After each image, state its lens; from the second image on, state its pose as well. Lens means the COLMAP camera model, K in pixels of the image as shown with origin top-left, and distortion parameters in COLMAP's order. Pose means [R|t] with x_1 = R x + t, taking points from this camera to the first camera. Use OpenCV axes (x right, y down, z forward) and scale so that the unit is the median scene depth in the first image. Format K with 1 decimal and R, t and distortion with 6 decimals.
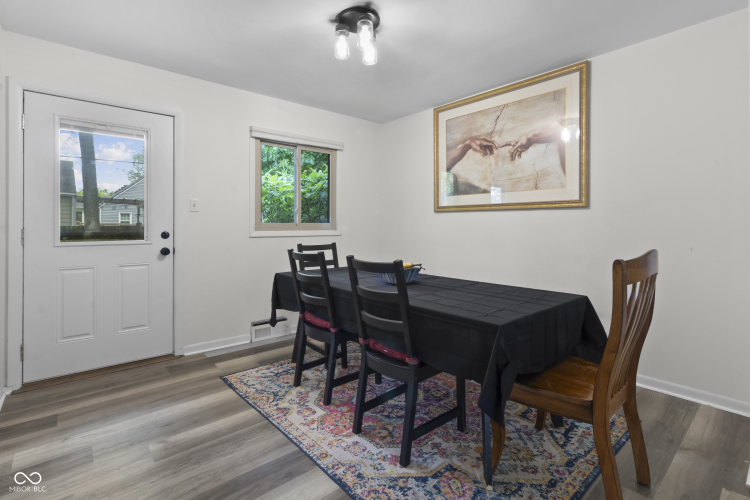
lens RADIAL K [[368.3, 0, 375.3], [0, 368.3, 221.2], [0, 0, 1]] dist [-0.000164, 0.000032]
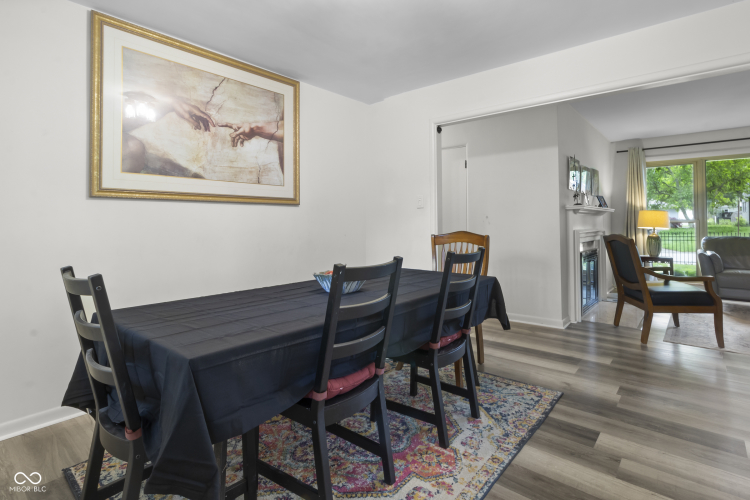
lens RADIAL K [[365.9, 0, 416.8], [0, 365.9, 212.2], [0, 0, 1]] dist [-0.001380, -0.000144]
pose [[-0.201118, 0.024962, 0.979249, -0.570096], [-0.001867, 0.999664, -0.025866, 0.012752], [-0.979565, -0.007031, -0.201004, 0.766019]]
